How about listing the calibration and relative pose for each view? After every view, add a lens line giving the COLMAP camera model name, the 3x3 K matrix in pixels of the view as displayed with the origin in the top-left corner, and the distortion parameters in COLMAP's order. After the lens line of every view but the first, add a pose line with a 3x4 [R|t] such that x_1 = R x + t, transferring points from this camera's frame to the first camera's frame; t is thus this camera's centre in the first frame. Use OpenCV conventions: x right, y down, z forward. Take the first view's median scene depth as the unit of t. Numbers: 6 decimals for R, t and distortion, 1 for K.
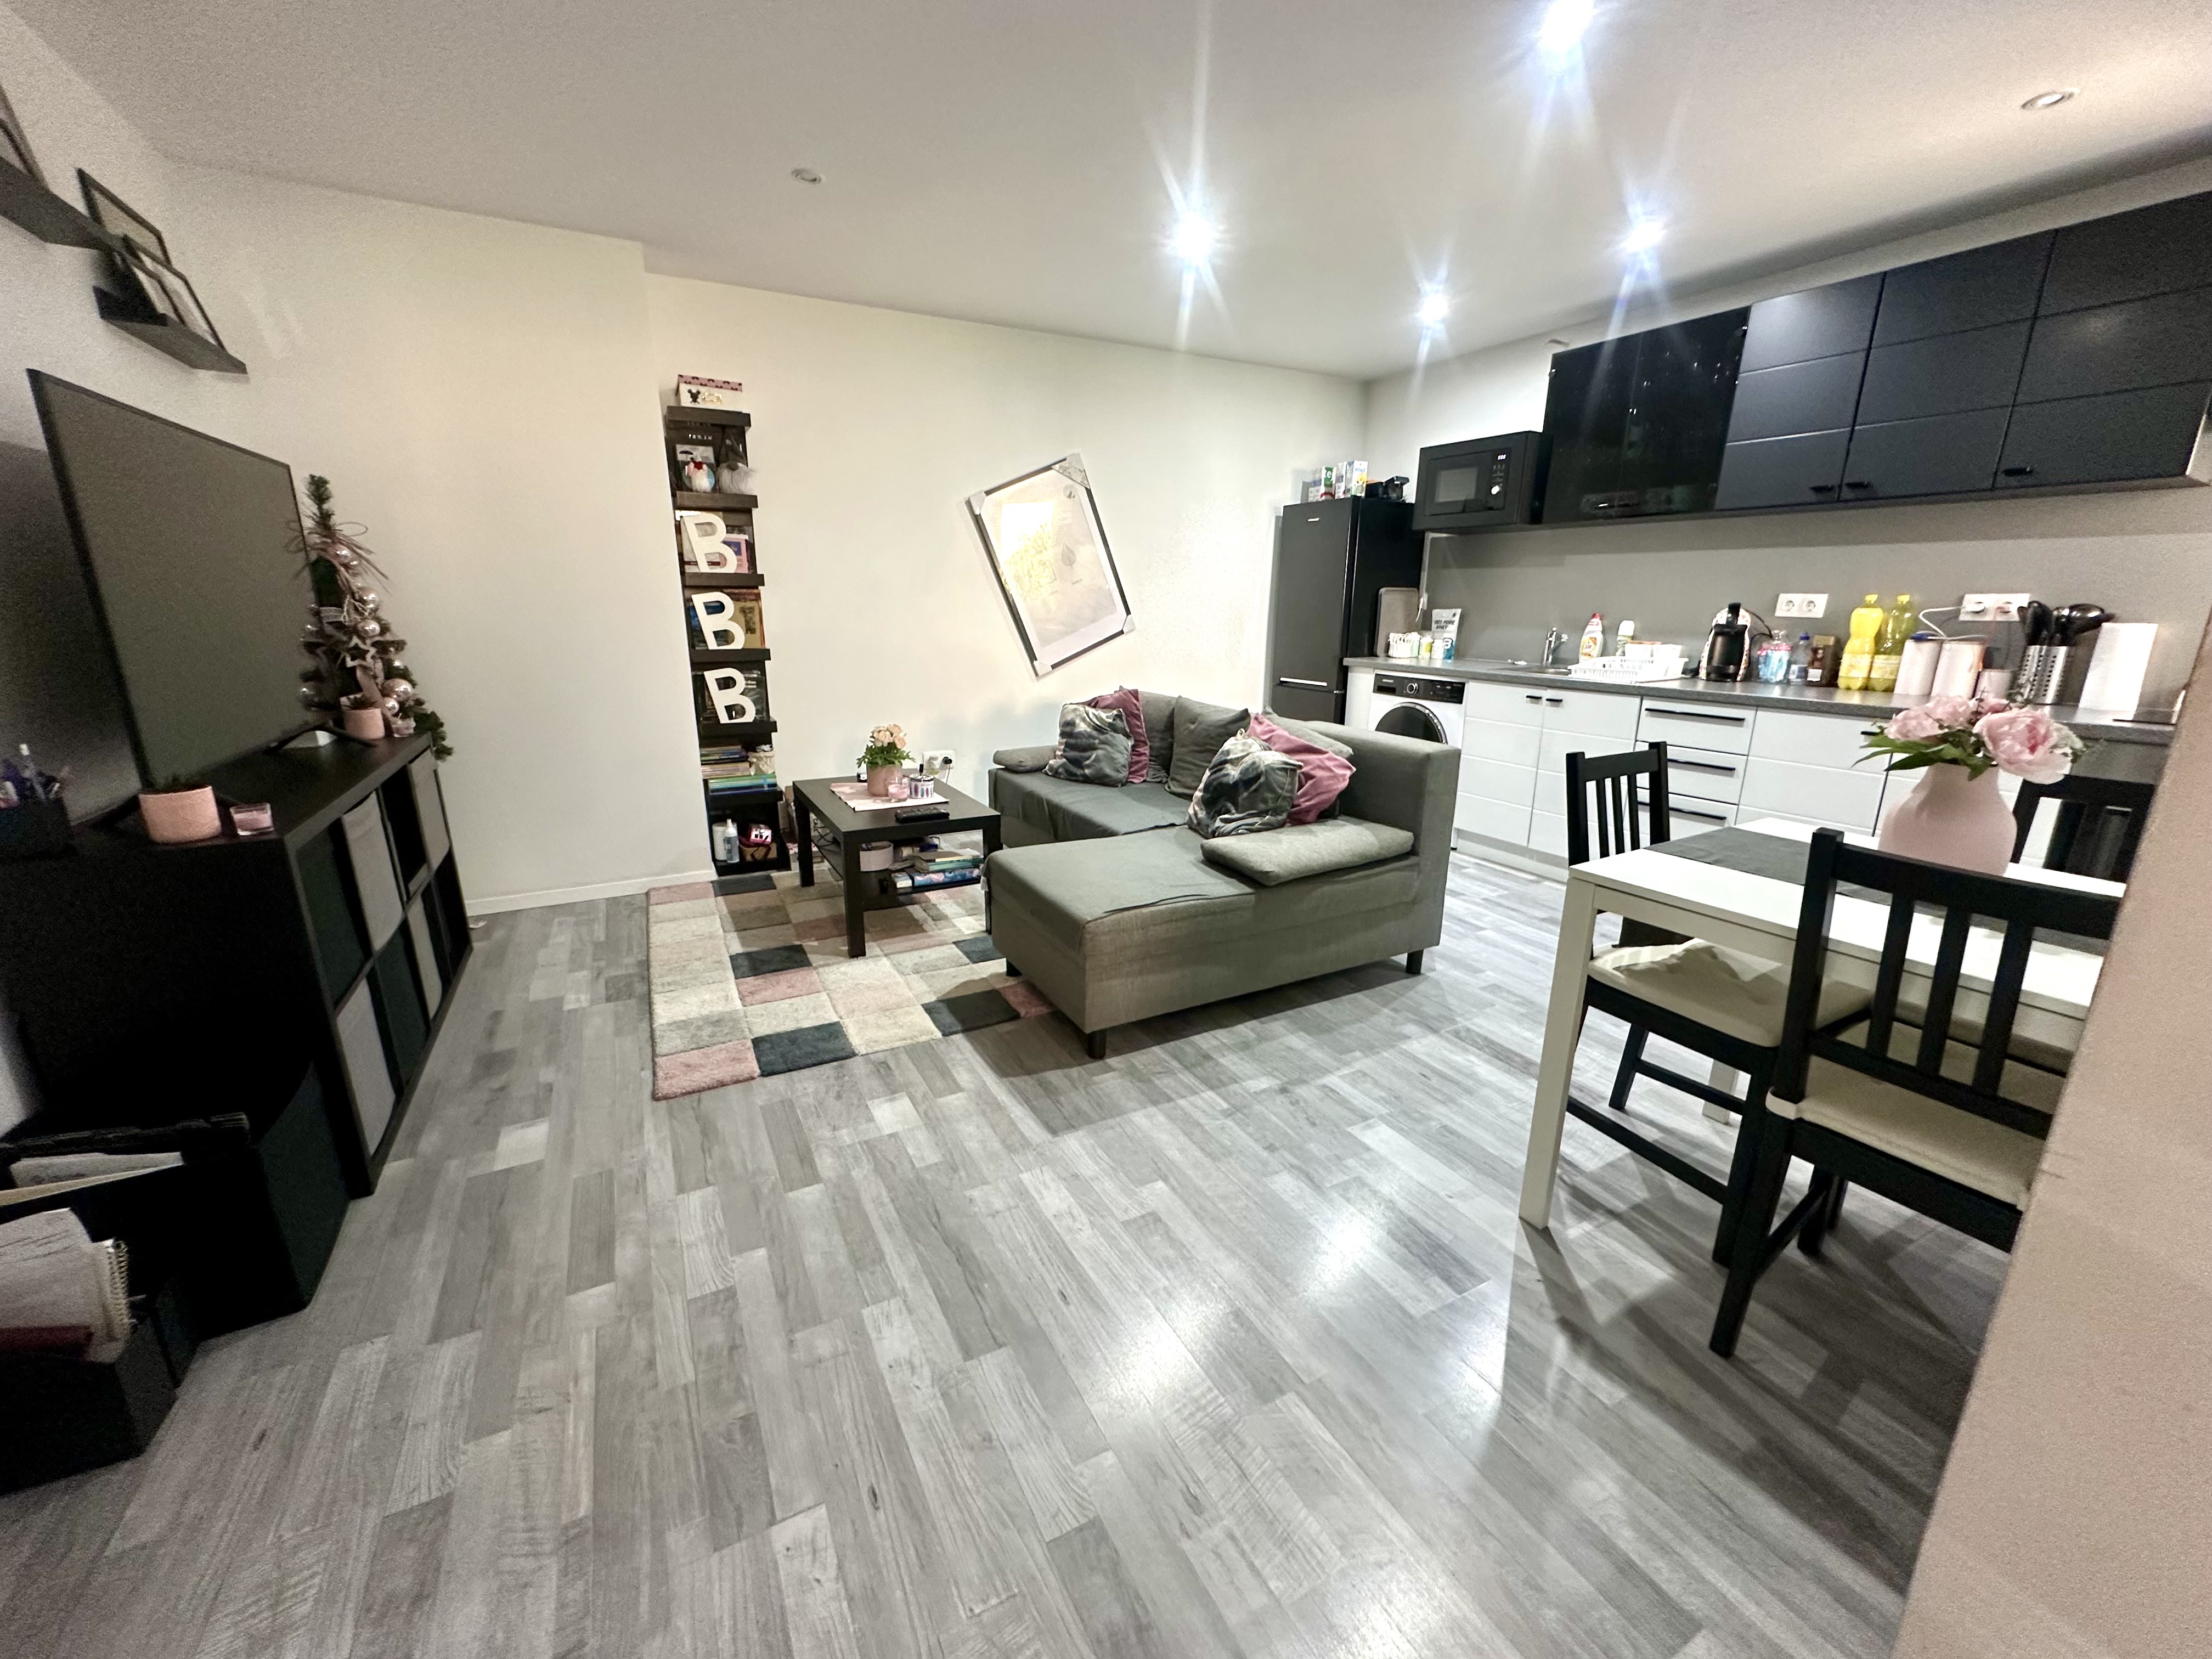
lens RADIAL K [[873.0, 0, 1110.4], [0, 873.0, 829.9], [0, 0, 1]] dist [-0.003801, 0.000637]
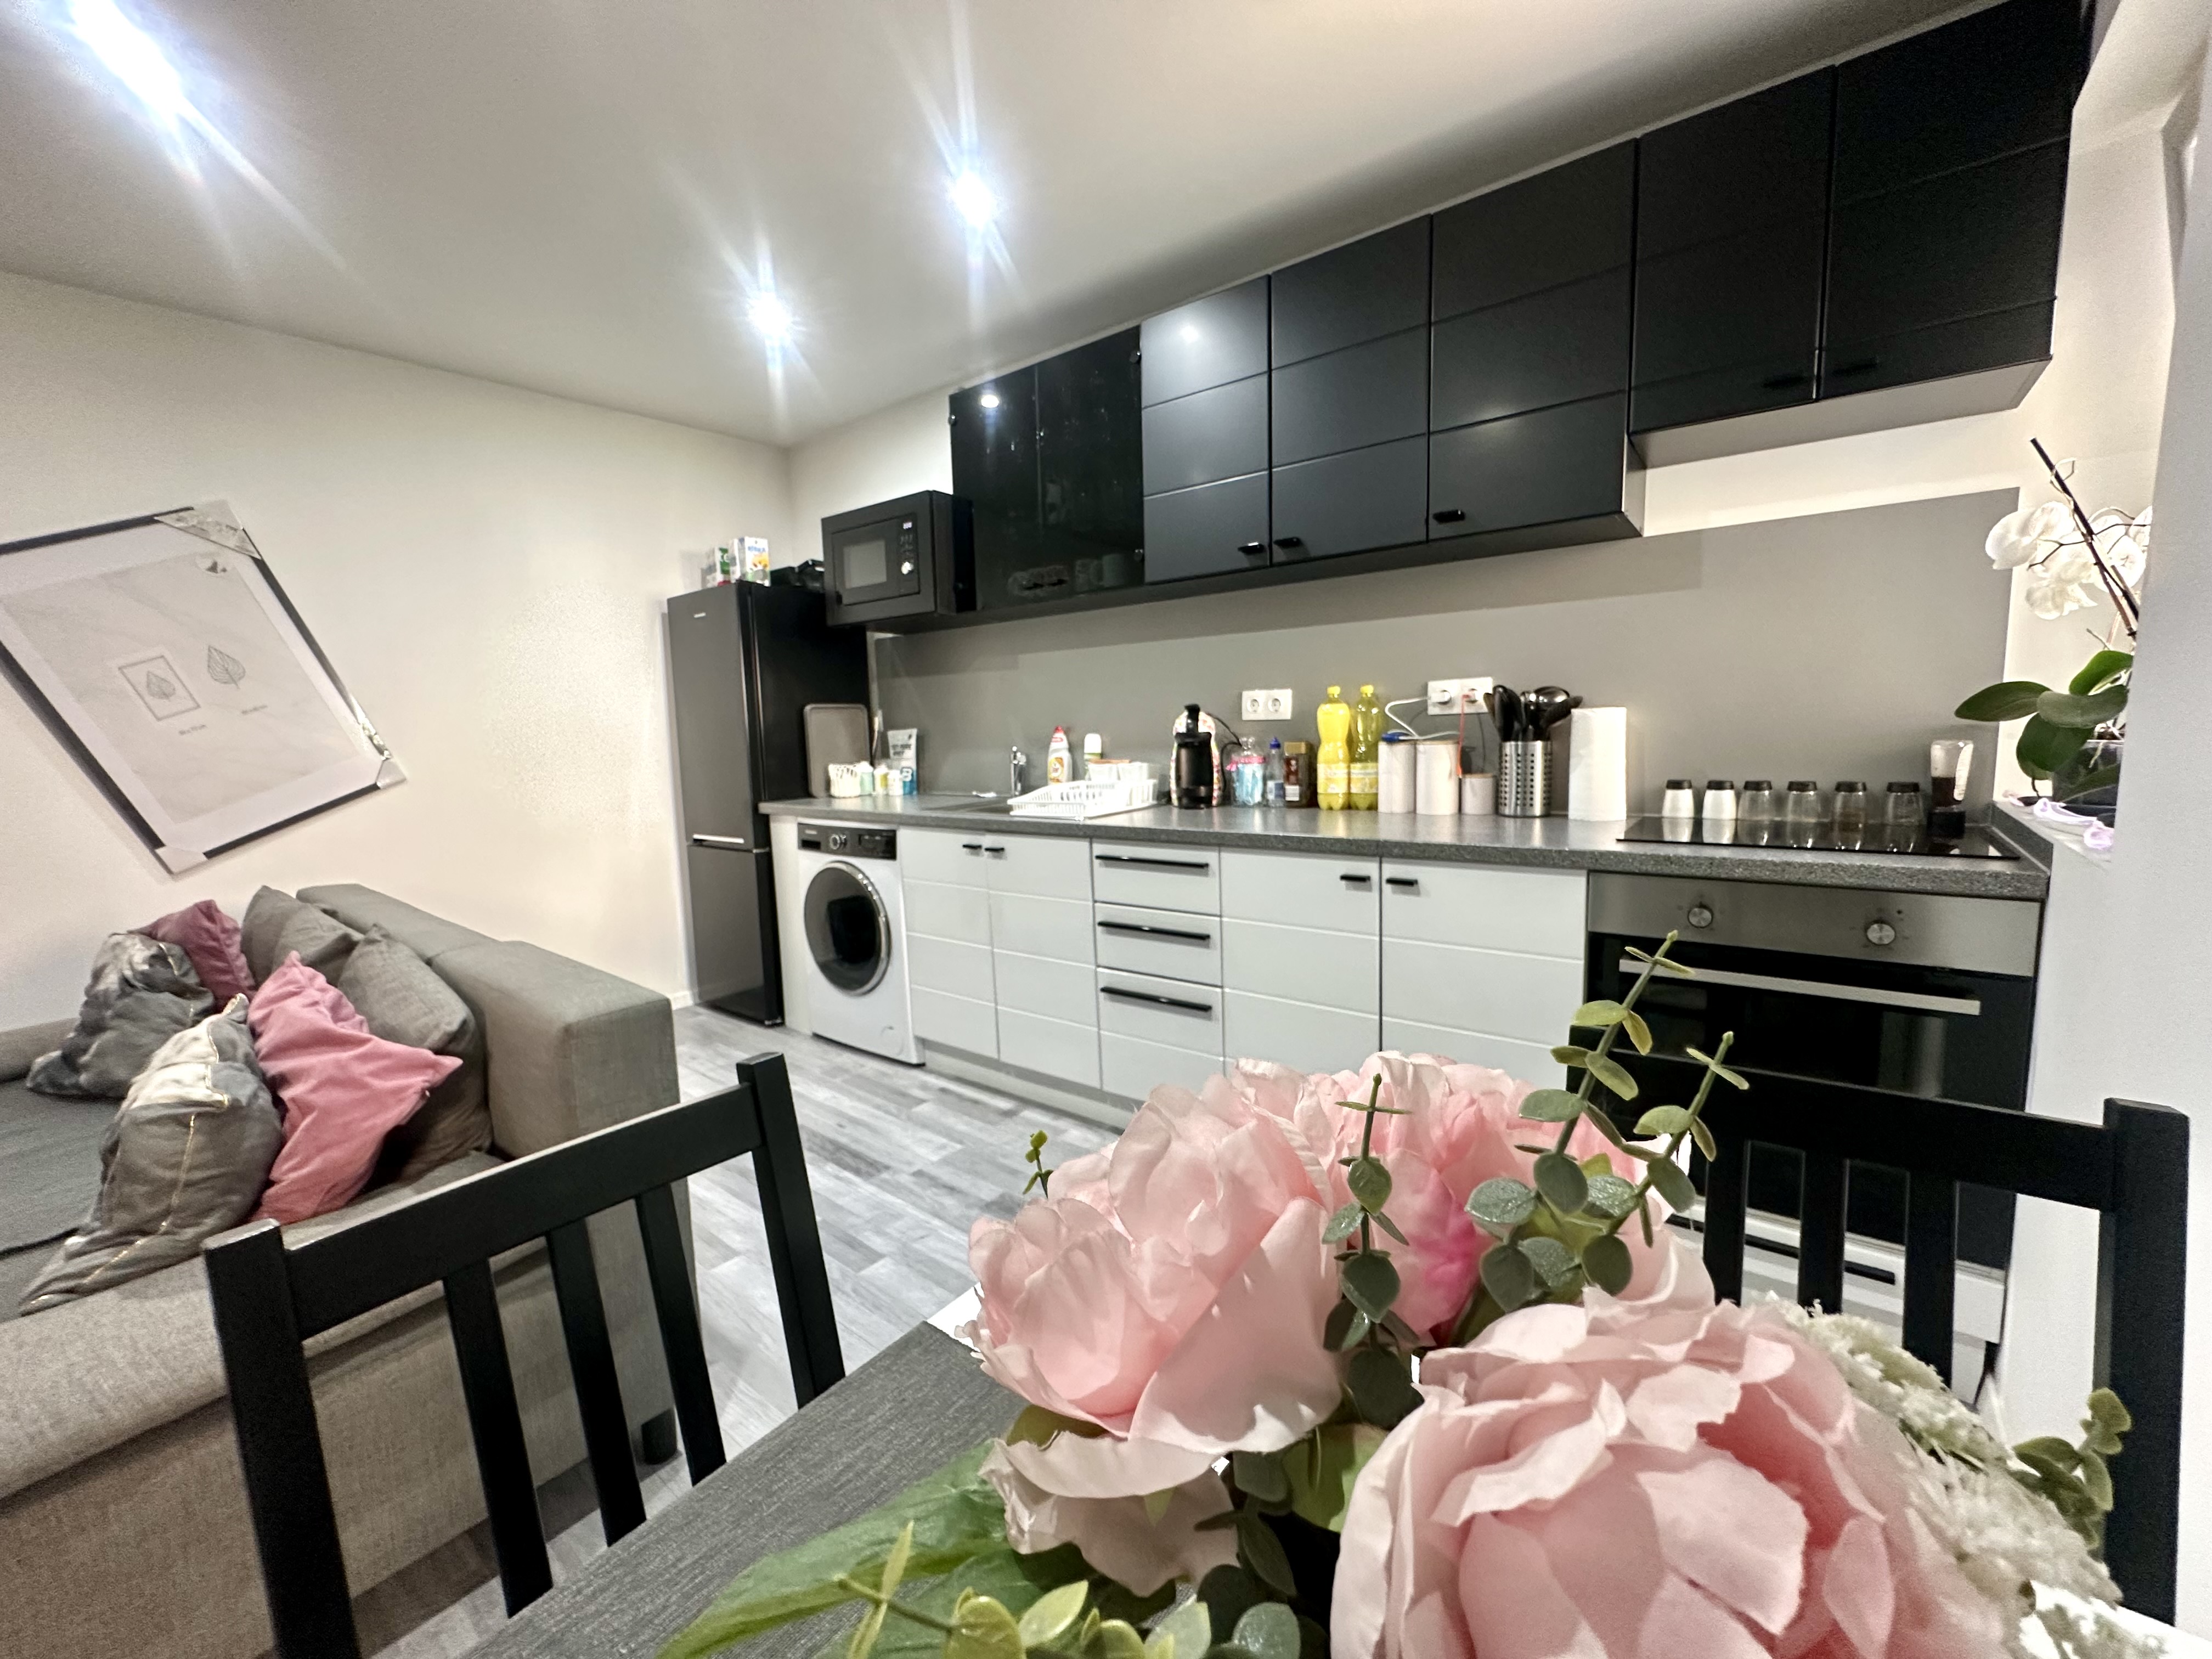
lens RADIAL K [[873.0, 0, 1107.8], [0, 873.0, 831.0], [0, 0, 1]] dist [-0.003801, 0.000637]
pose [[0.925431, -0.081914, 0.369956, 0.368141], [0.133904, 0.984055, -0.117069, -0.076306], [-0.354467, 0.157877, 0.921644, 0.355728]]
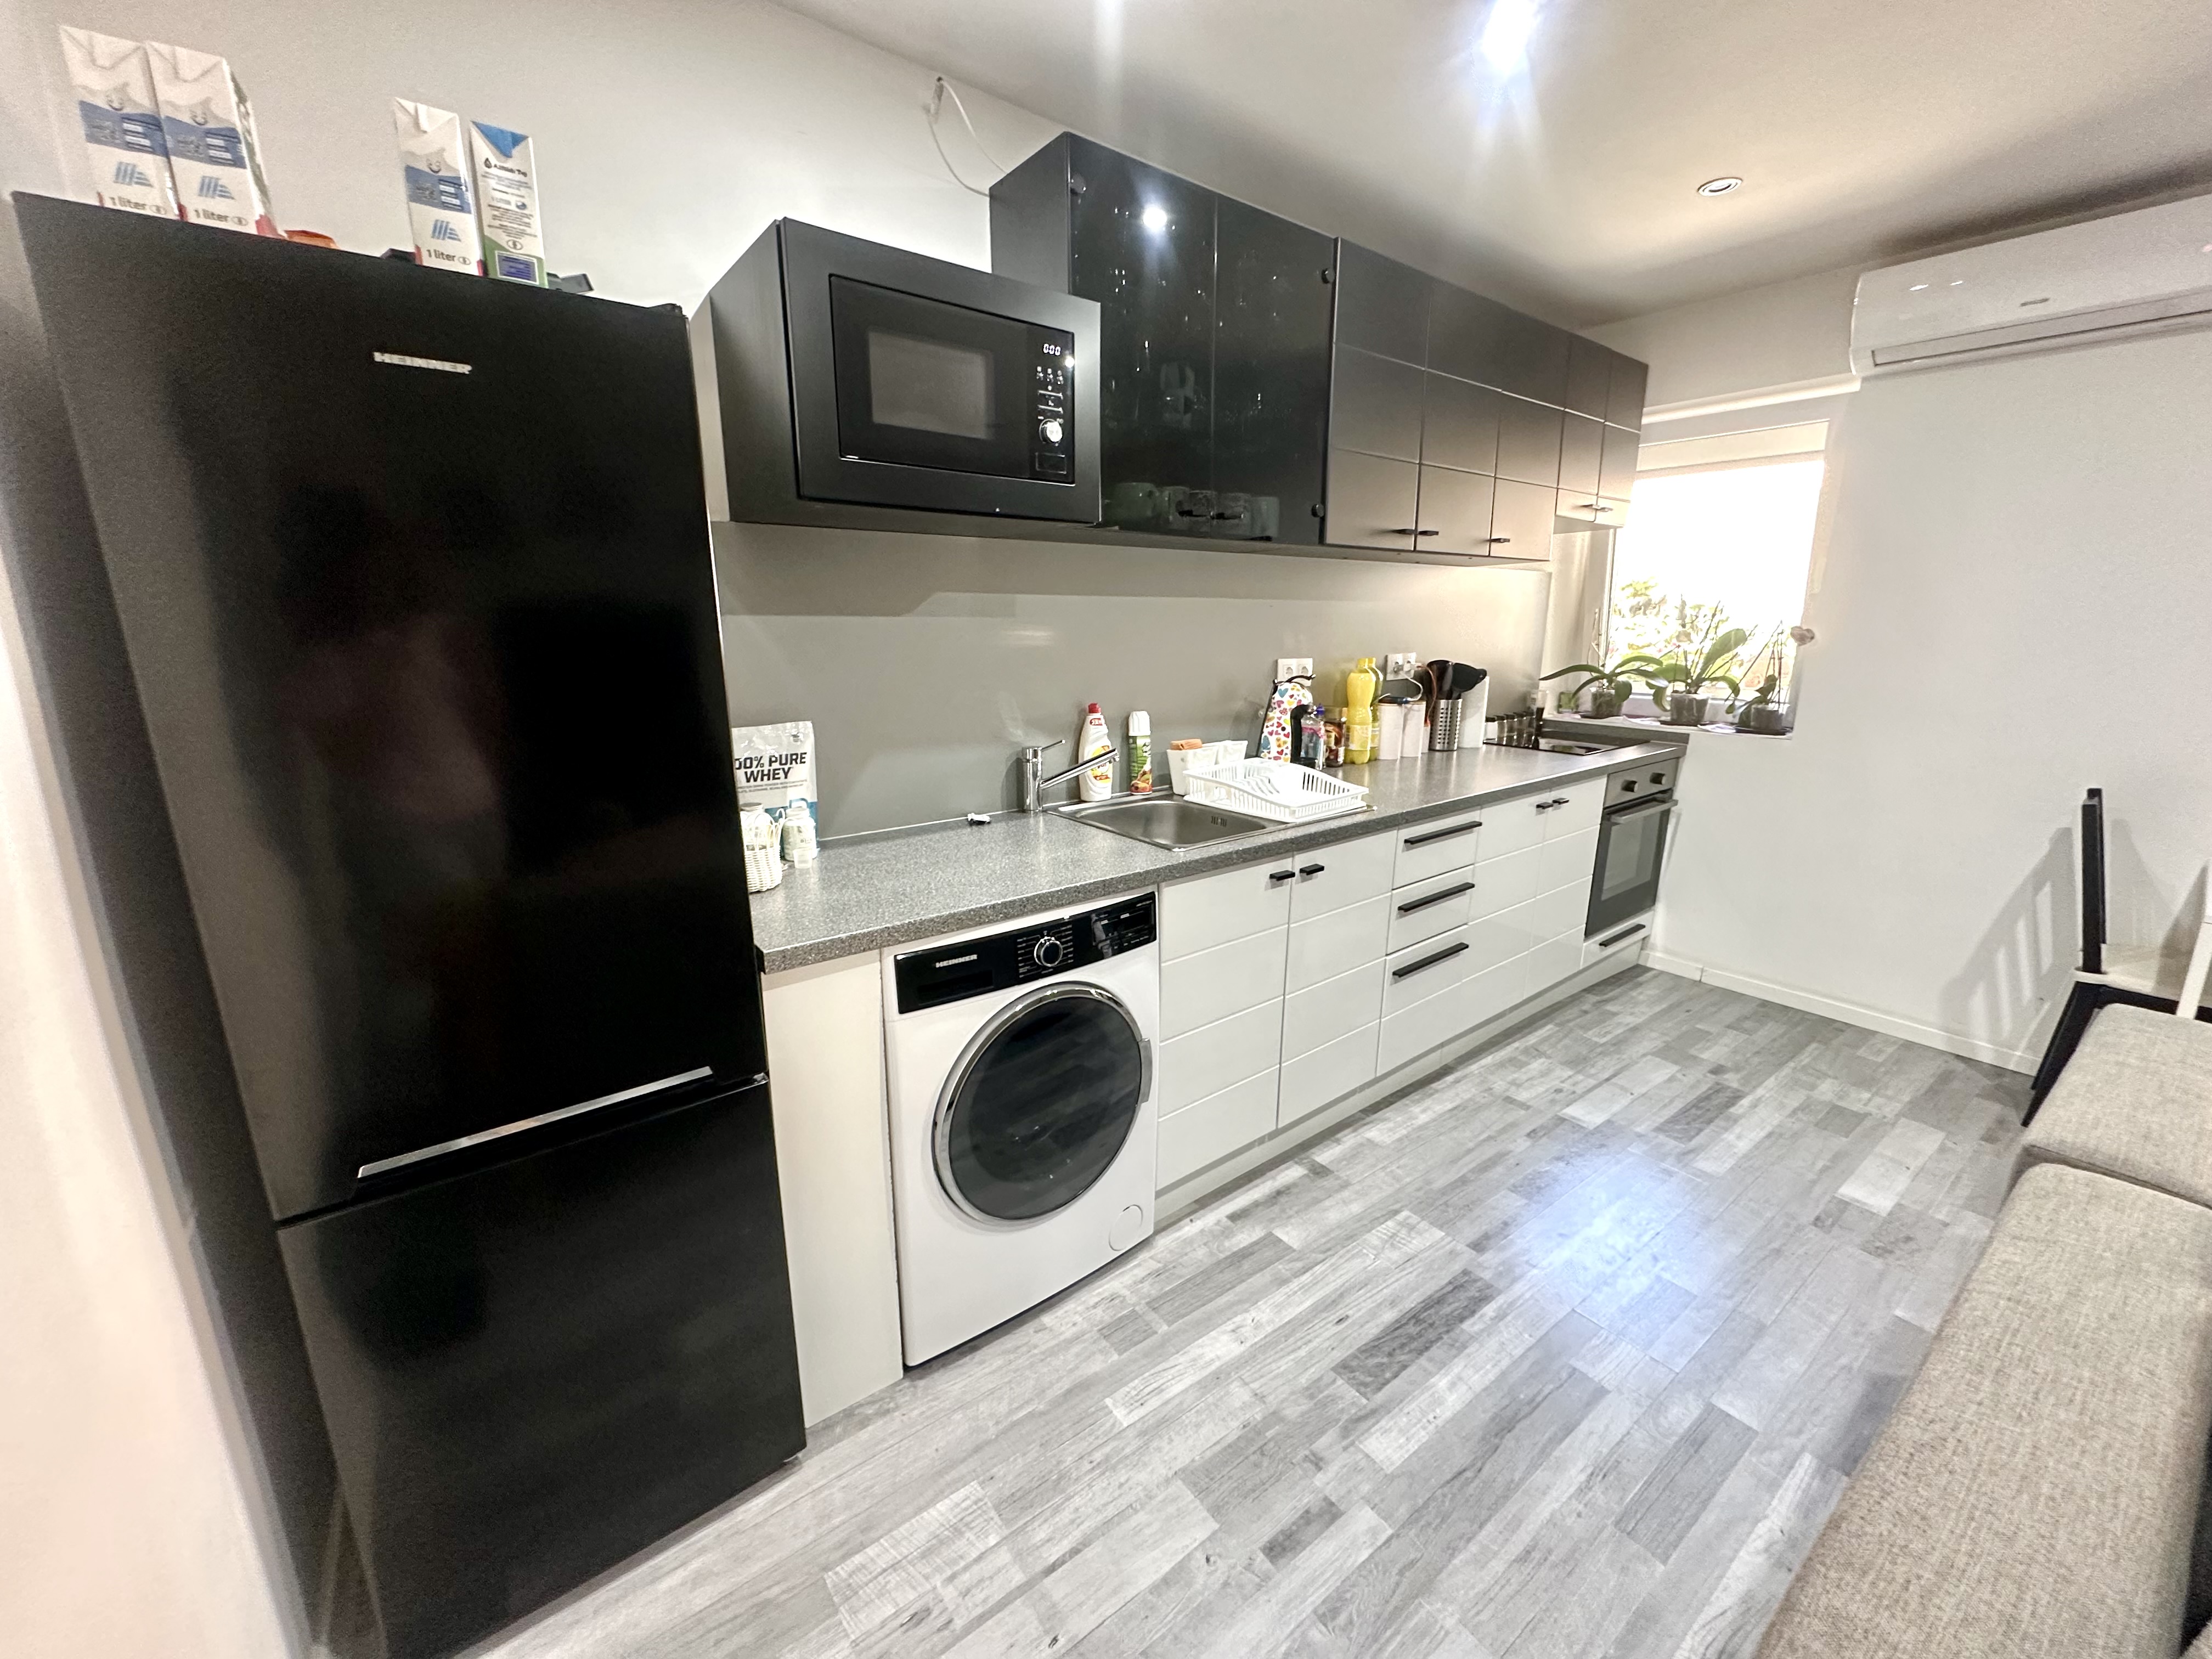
lens RADIAL K [[873.0, 0, 1107.8], [0, 873.0, 834.7], [0, 0, 1]] dist [-0.003801, 0.000637]
pose [[-0.129498, -0.241987, 0.961599, 0.008569], [0.259737, 0.927626, 0.268416, -0.379842], [-0.956957, 0.284522, -0.057273, 1.252488]]
